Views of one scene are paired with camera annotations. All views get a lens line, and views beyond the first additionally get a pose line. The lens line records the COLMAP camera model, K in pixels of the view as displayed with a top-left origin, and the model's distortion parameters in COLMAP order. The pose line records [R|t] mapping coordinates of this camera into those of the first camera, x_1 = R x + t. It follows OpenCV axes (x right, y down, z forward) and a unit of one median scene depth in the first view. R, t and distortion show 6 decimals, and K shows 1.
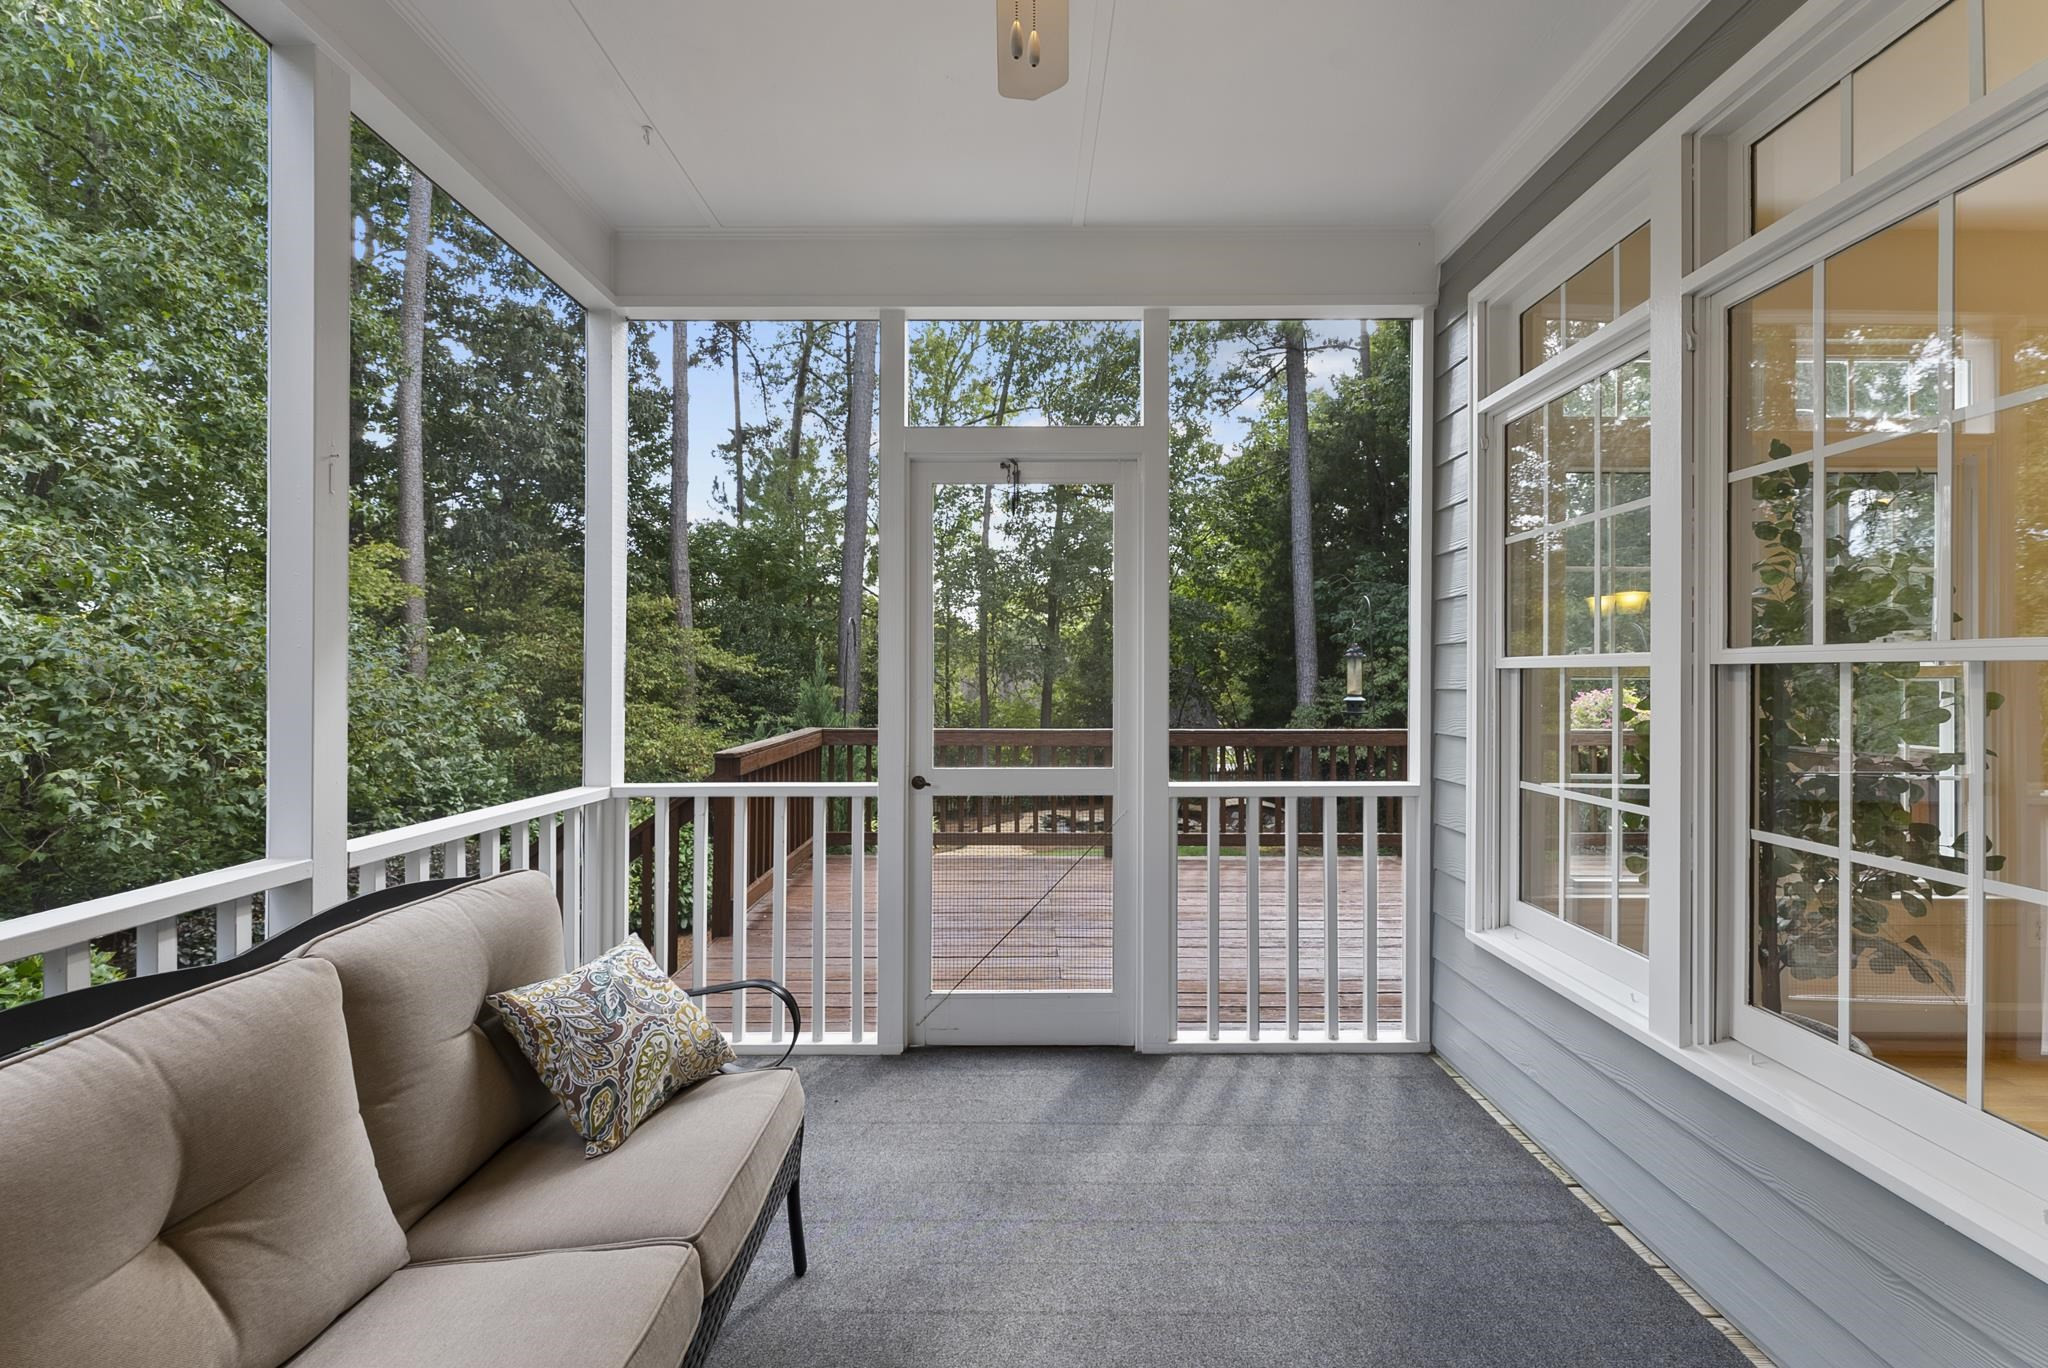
lens RADIAL K [[829.6, 0, 1022.0], [0, 829.6, 673.8], [0, 0, 1]] dist [-0.006760, 0.001089]
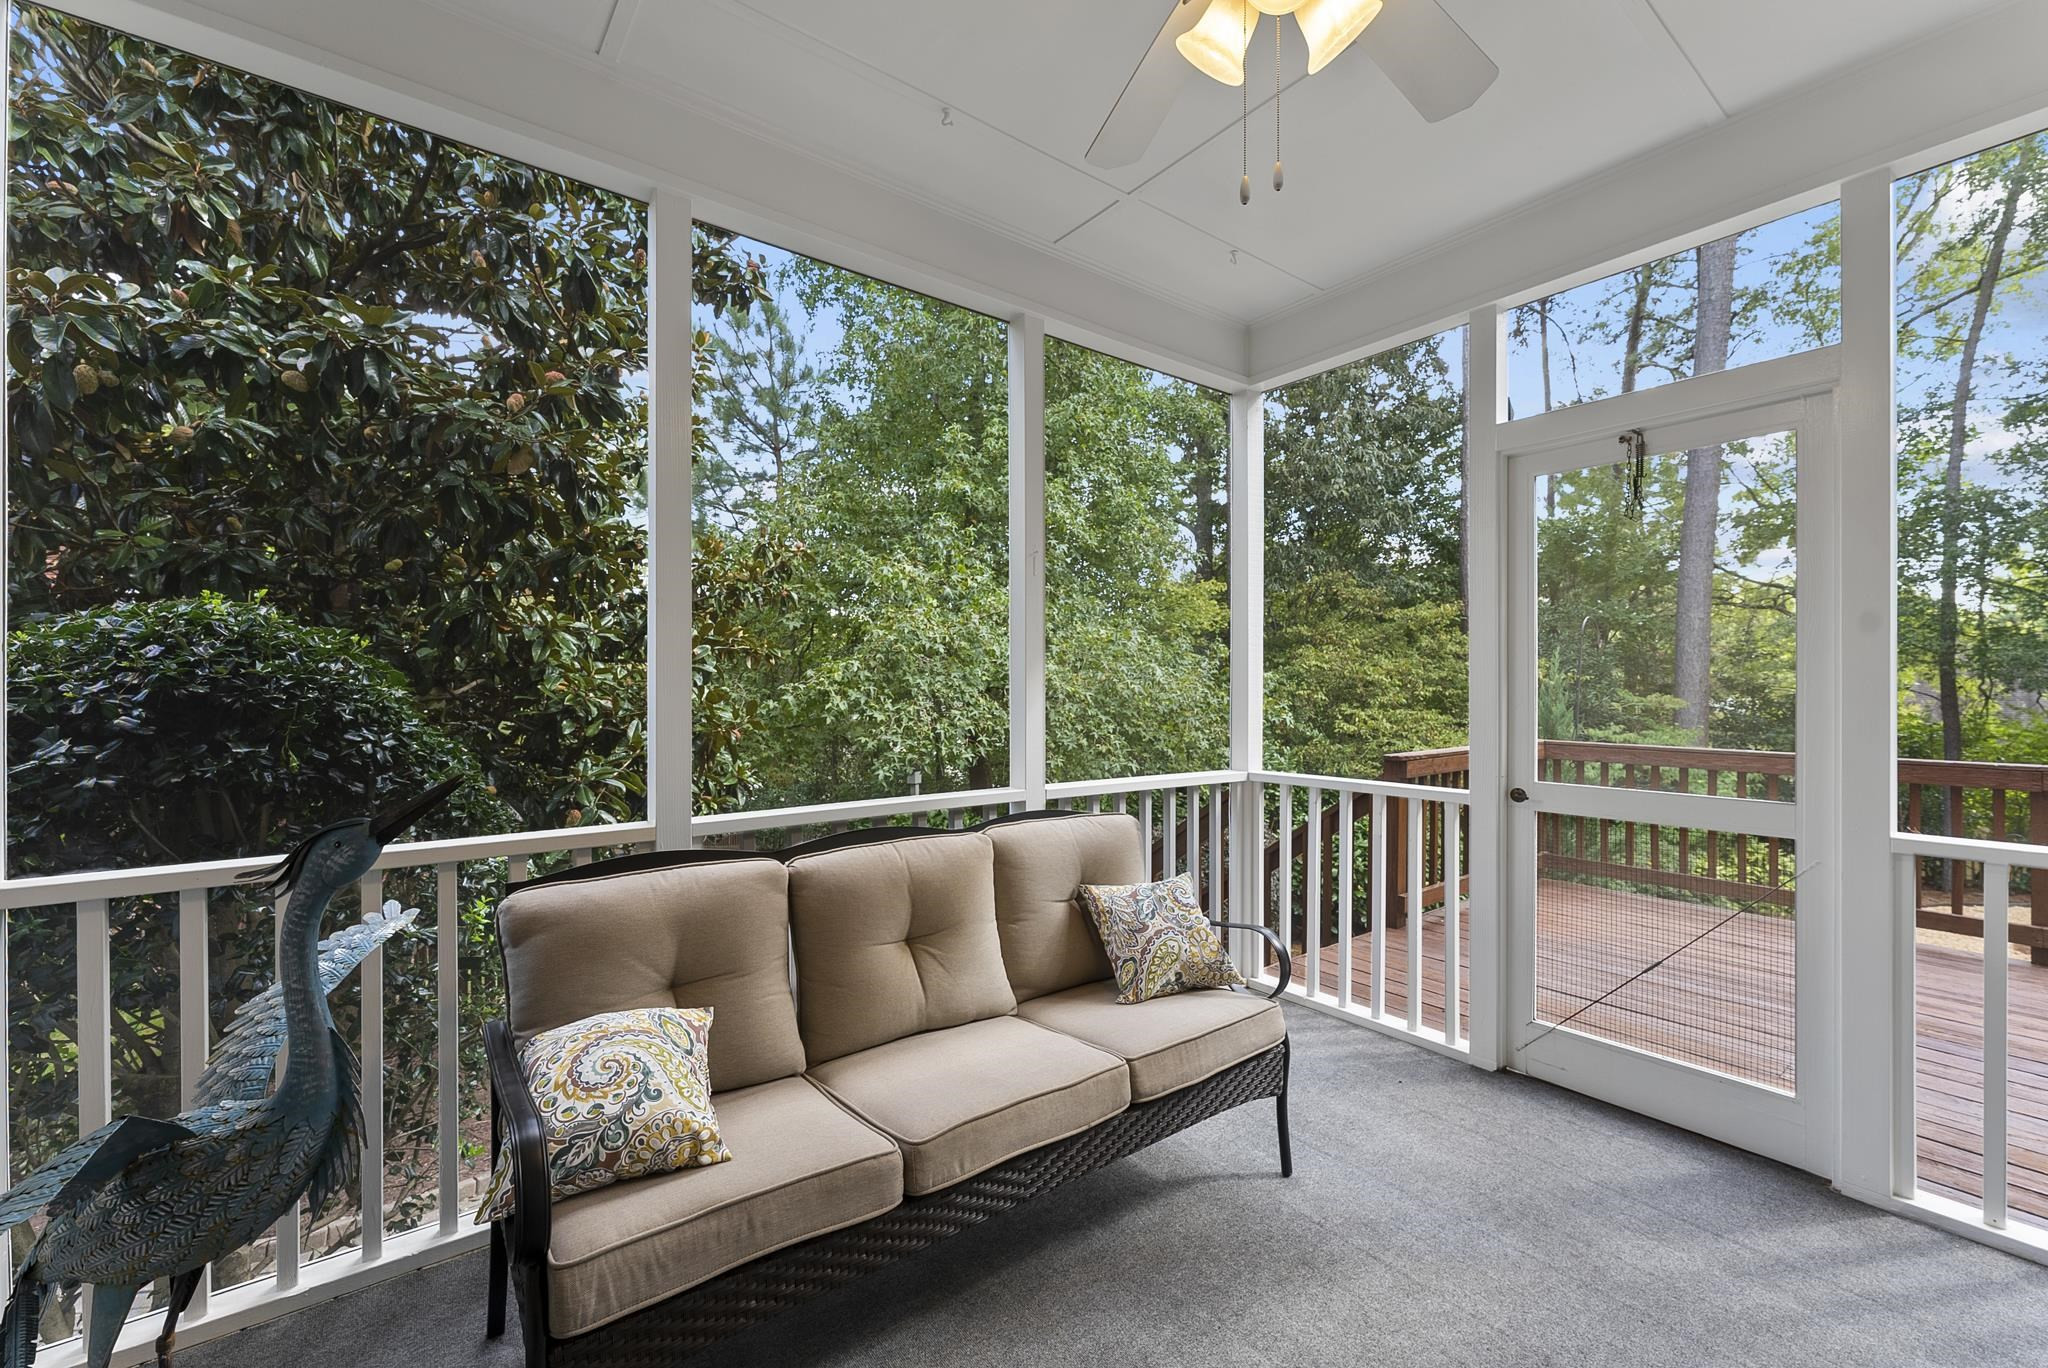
lens RADIAL K [[829.6, 0, 1024.9], [0, 829.6, 687.4], [0, 0, 1]] dist [-0.006760, 0.001089]
pose [[0.600227, 0.002615, -0.799826, 0.300133], [0.003491, 0.999977, 0.005890, 0.000275], [0.799822, -0.006327, 0.600204, -0.020358]]
